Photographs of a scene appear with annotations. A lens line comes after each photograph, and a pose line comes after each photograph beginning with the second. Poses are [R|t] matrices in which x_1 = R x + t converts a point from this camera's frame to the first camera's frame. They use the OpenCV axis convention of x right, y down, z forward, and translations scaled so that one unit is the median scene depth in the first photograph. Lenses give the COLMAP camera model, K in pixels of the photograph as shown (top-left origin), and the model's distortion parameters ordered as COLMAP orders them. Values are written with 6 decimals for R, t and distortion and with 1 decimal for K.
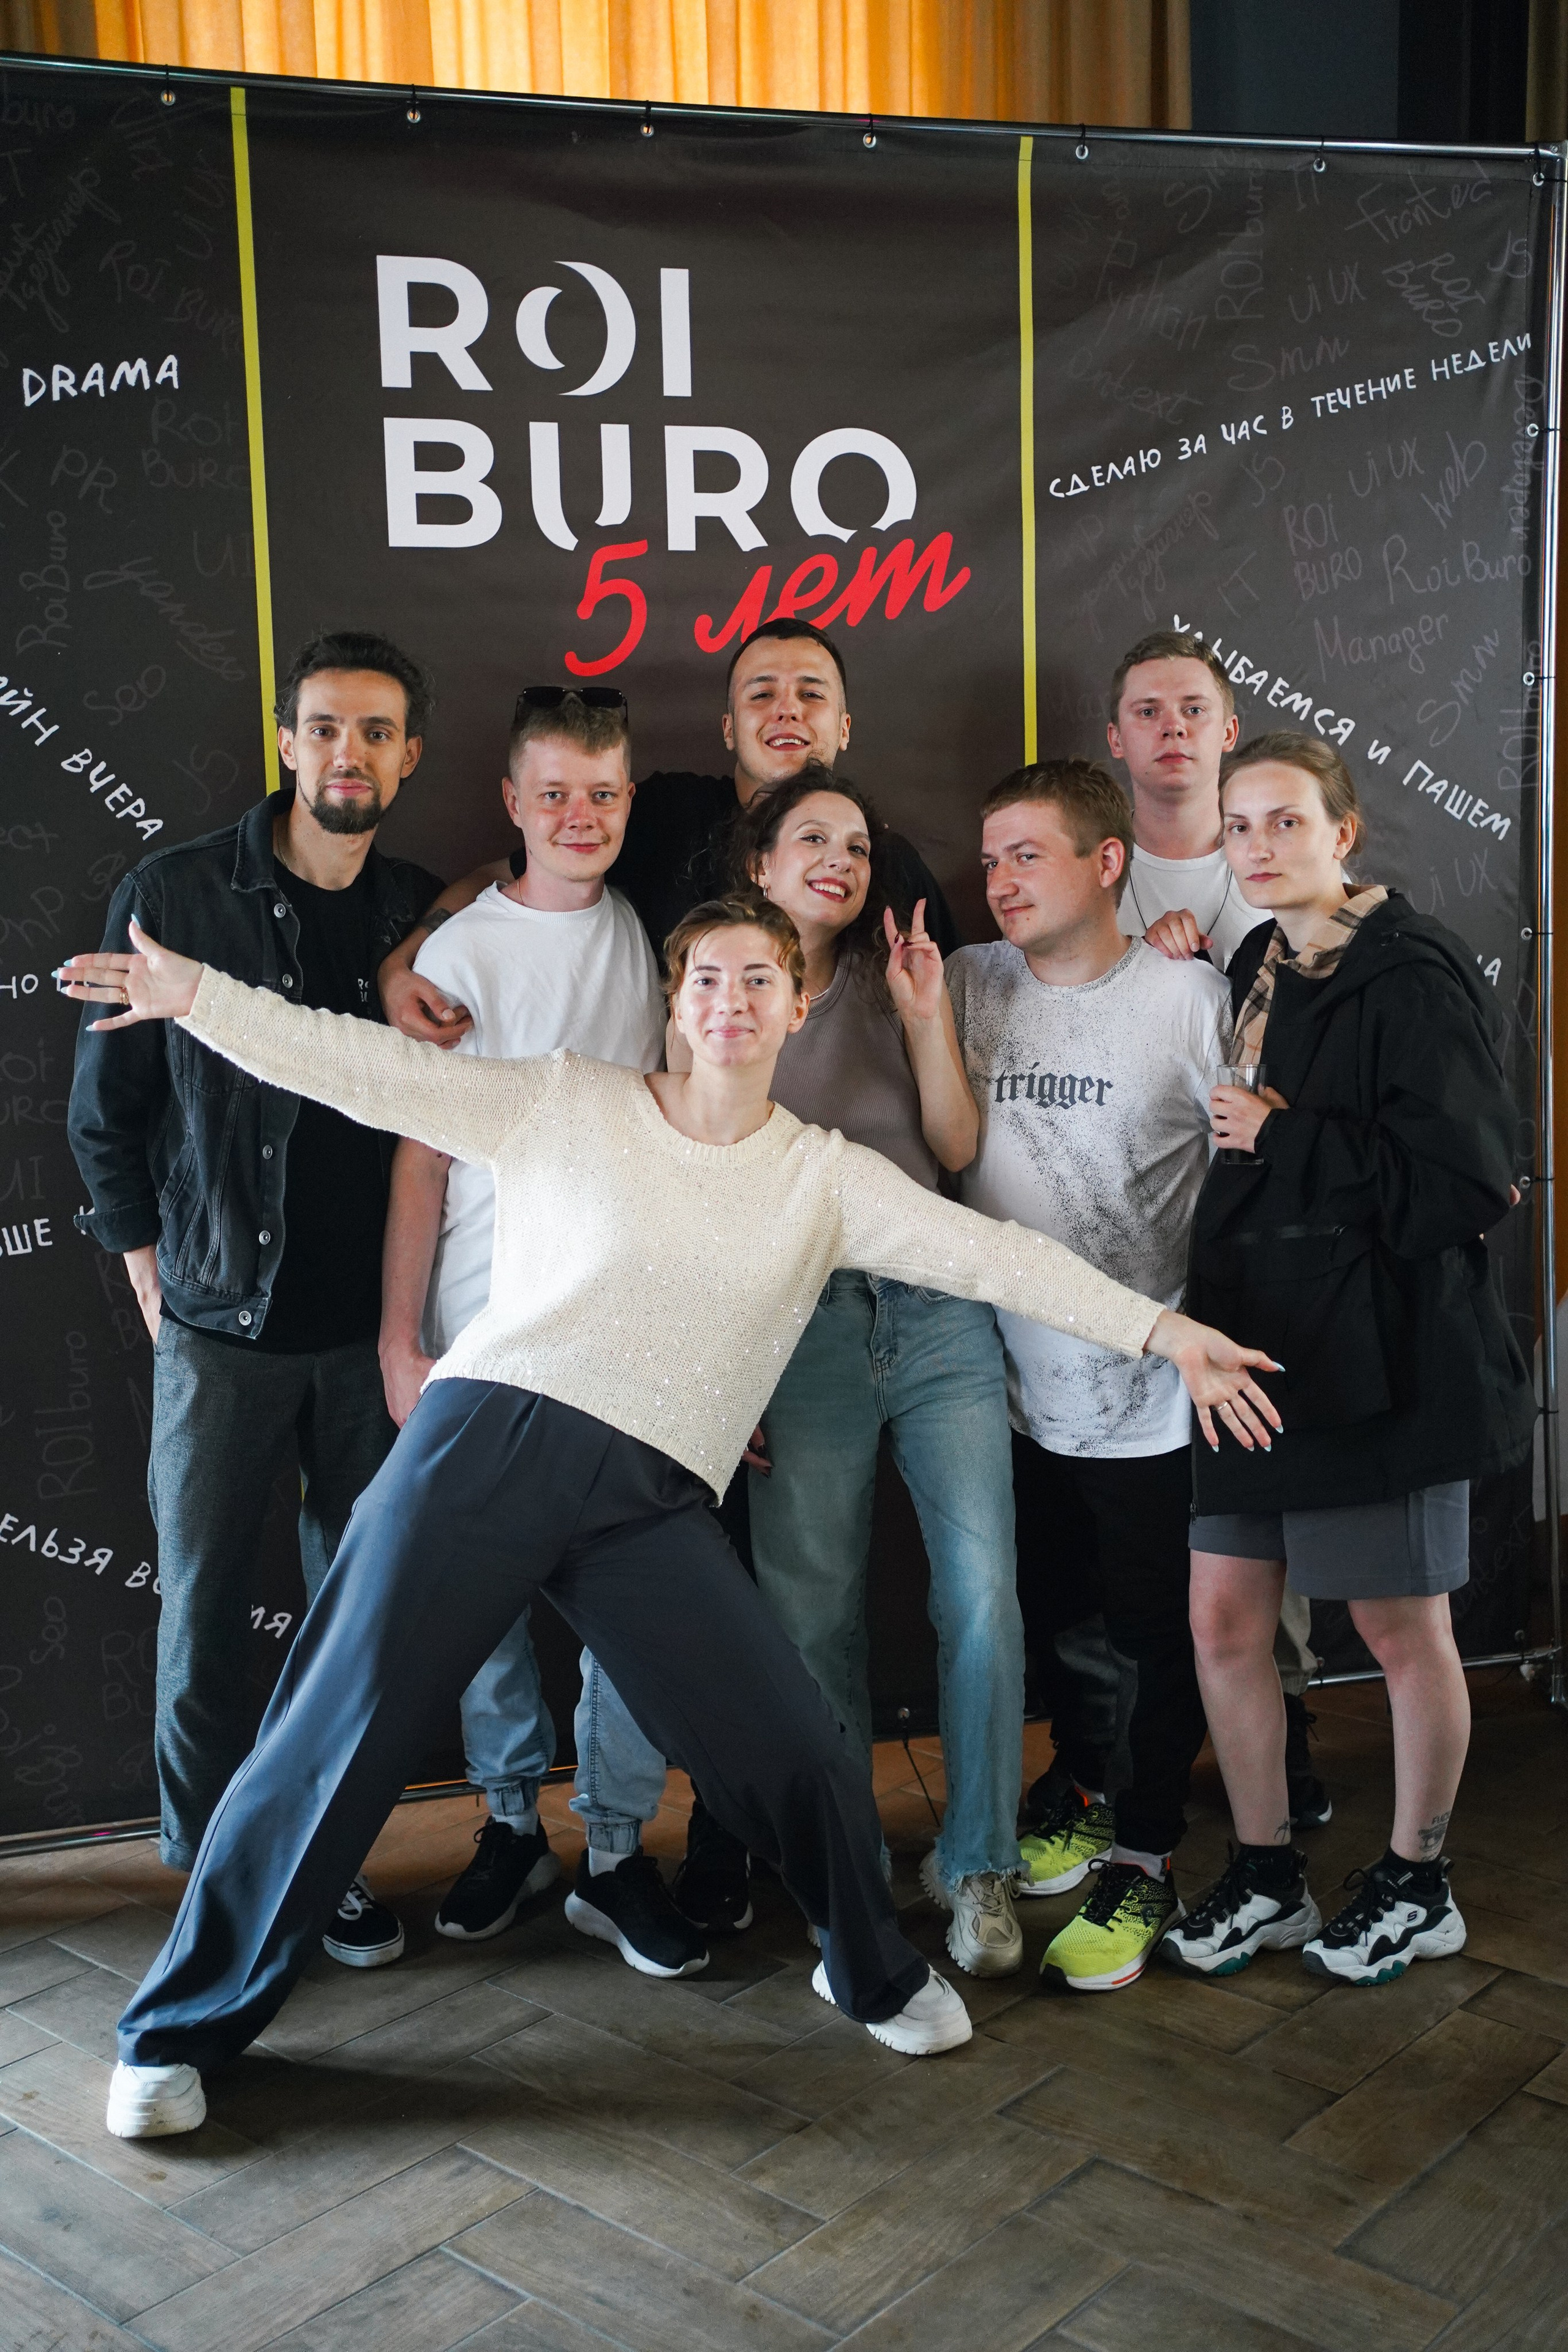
lens RADIAL K [[2447.1, 0, 783.2], [0, 2447.1, 1173.5], [0, 0, 1]] dist [0.024886, 0.000000]
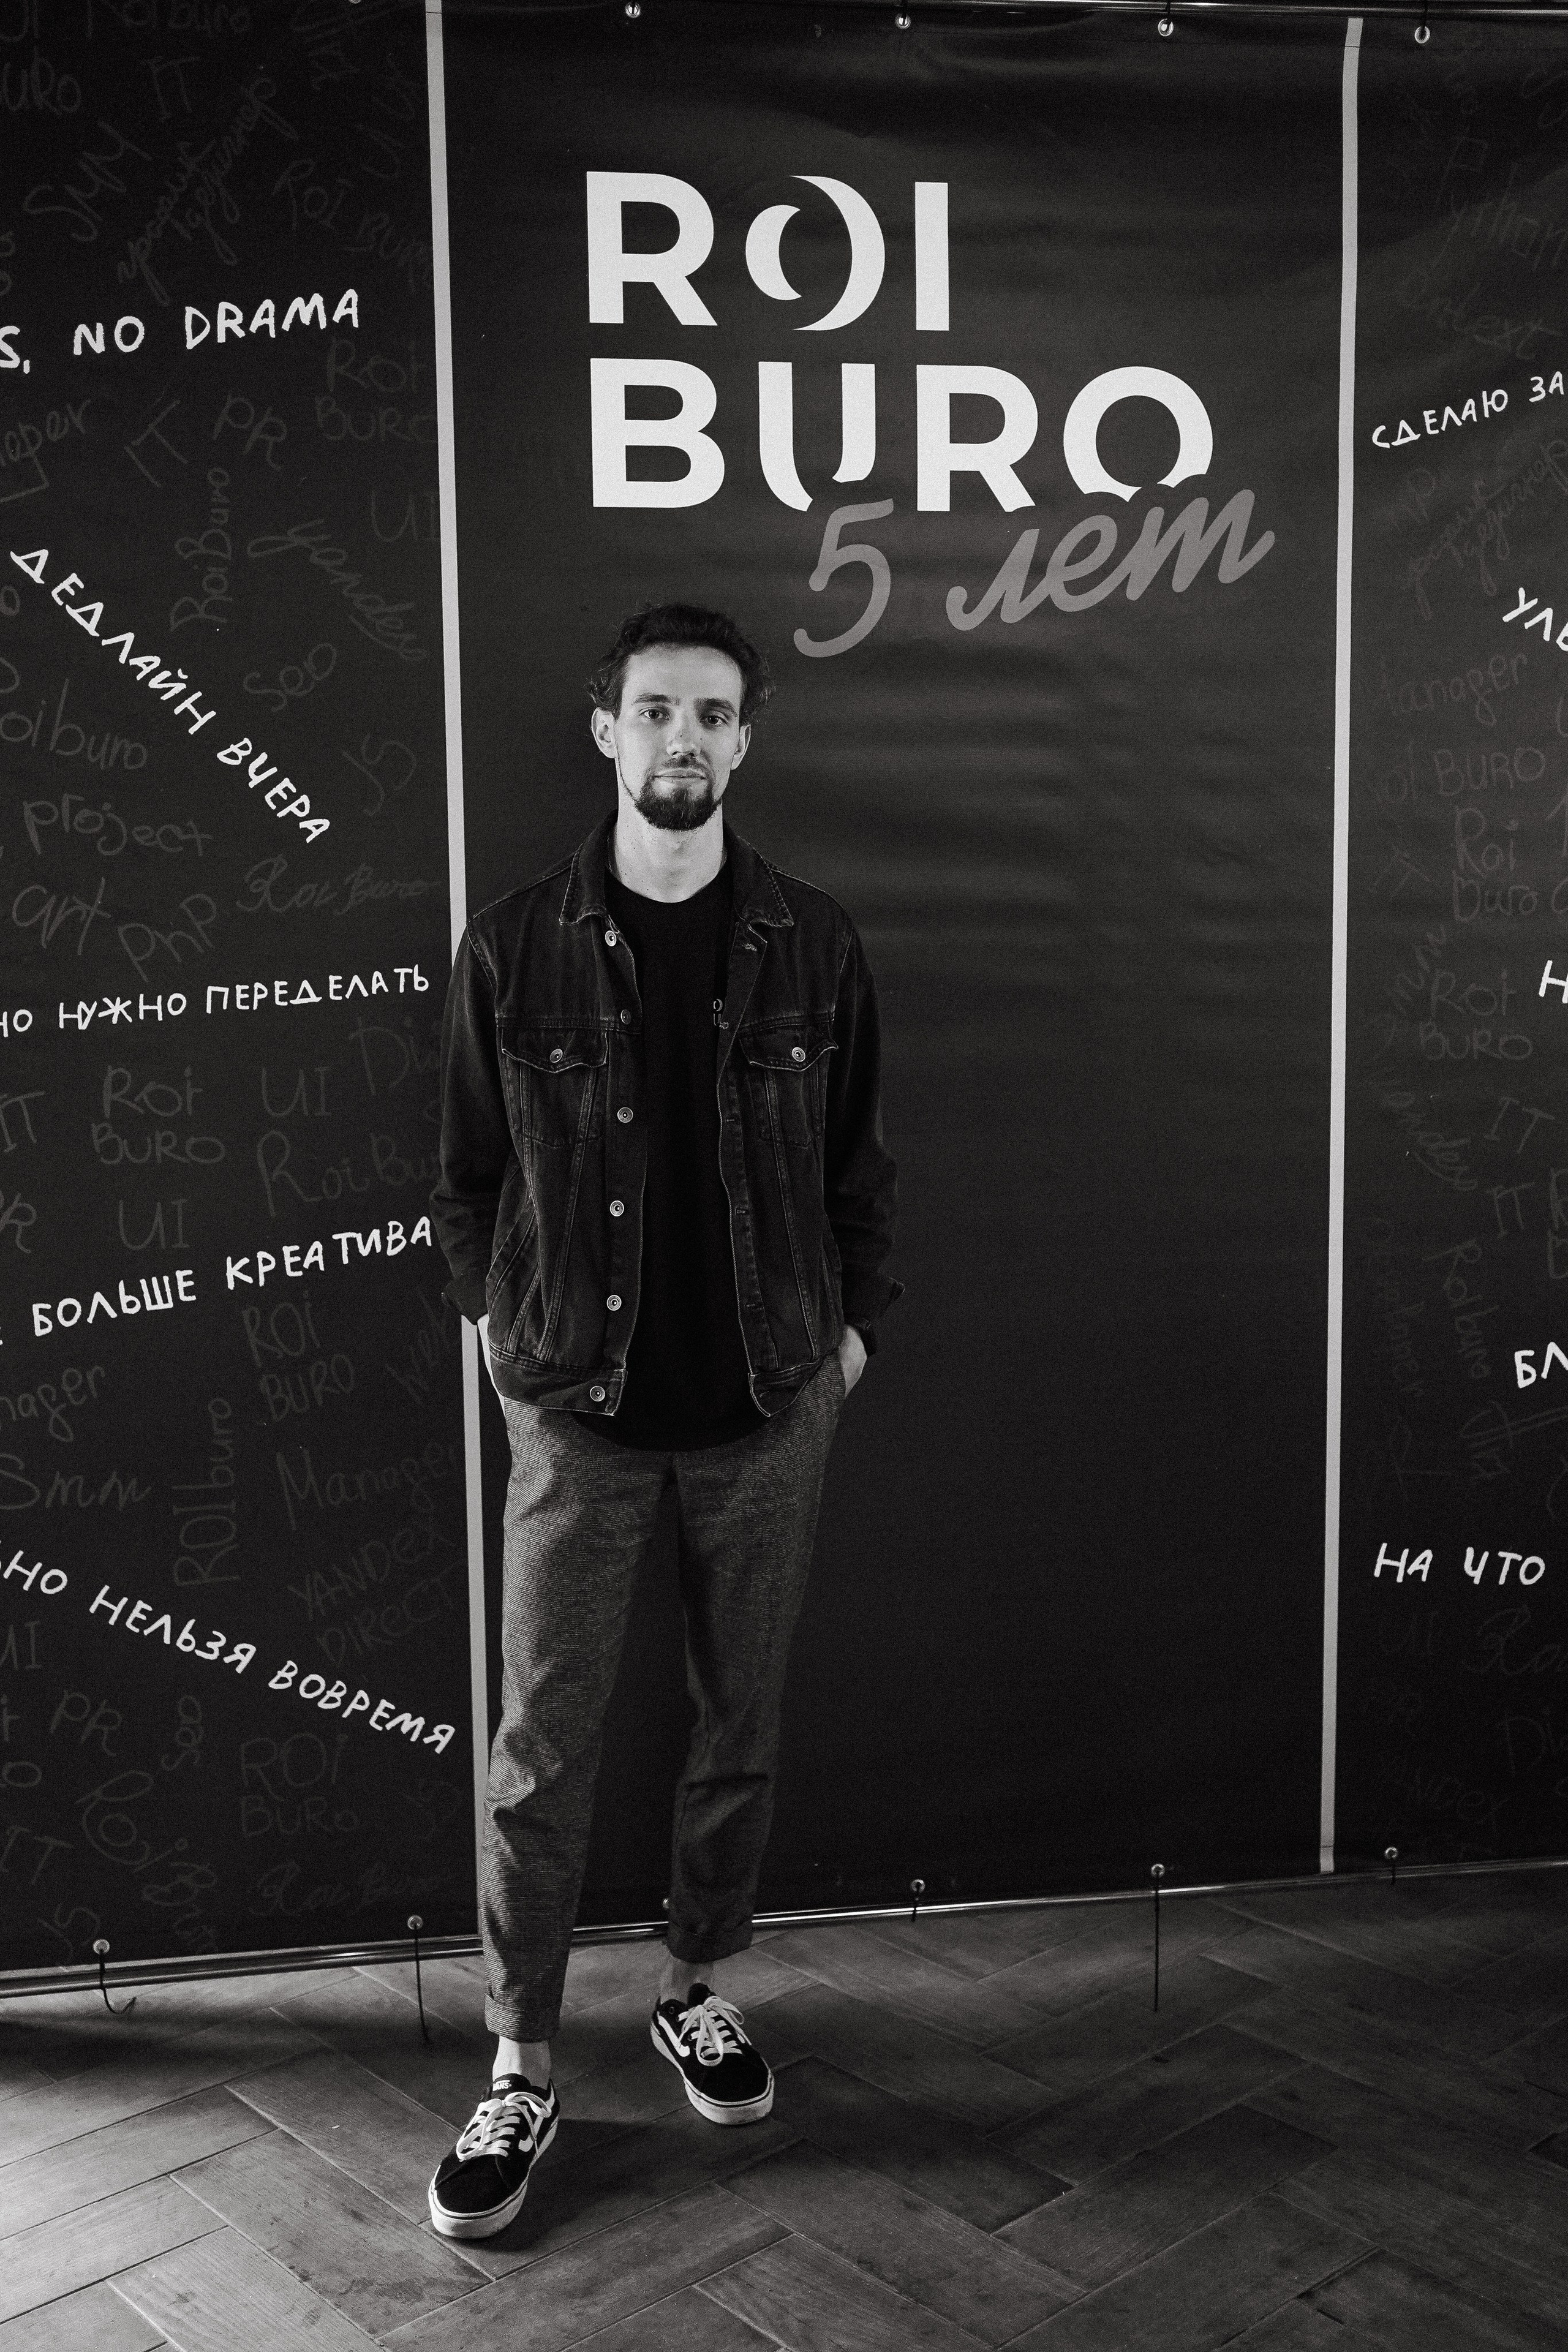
lens RADIAL K [[2447.1, 0, 792.1], [0, 2447.1, 1164.2], [0, 0, 1]] dist [0.024886, 0.000000]
pose [[0.992911, 0.026166, -0.115947, 0.015349], [-0.026664, 0.999641, -0.002740, -0.021977], [0.115834, 0.005813, 0.993252, 0.142529]]
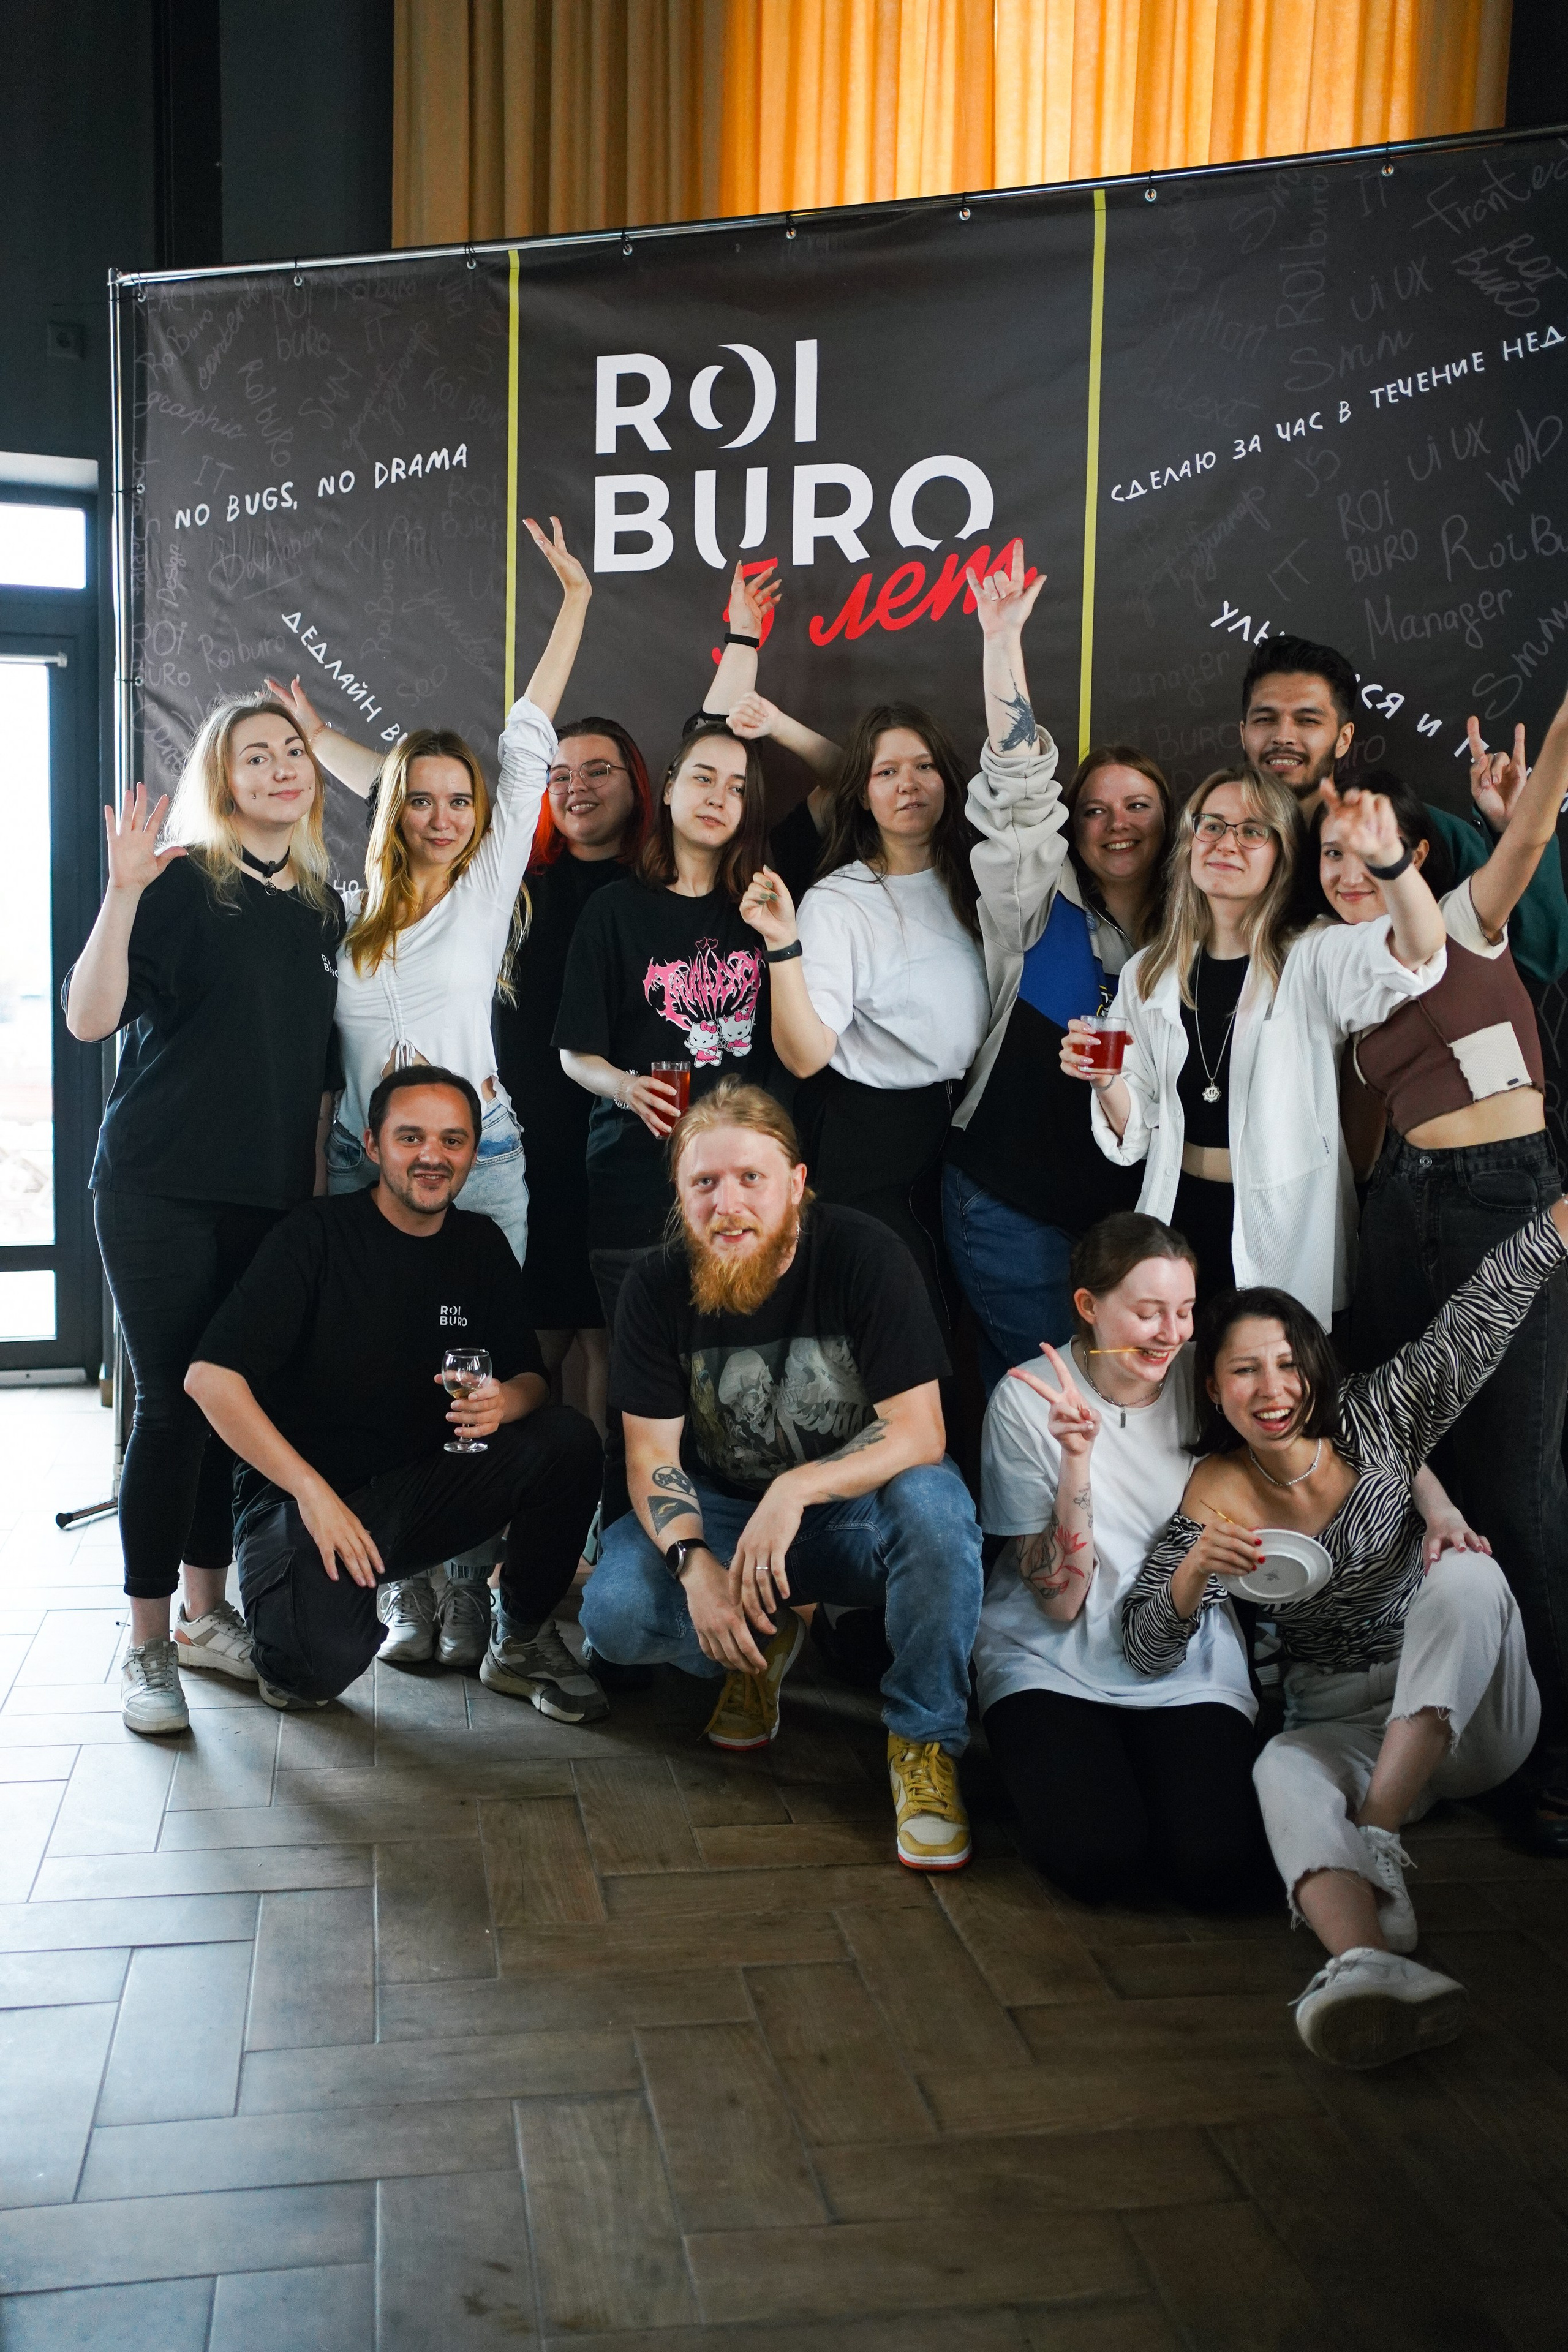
lens RADIAL K [[2447.1, 0, 800.3], [0, 2447.1, 1174.3], [0, 0, 1]] dist [0.024886, 0.000000]
pose [[0.786541, 0.101612, -0.609120, 0.747892], [-0.112514, 0.993440, 0.020437, 0.028128], [0.607201, 0.052460, 0.792815, 0.028830]]
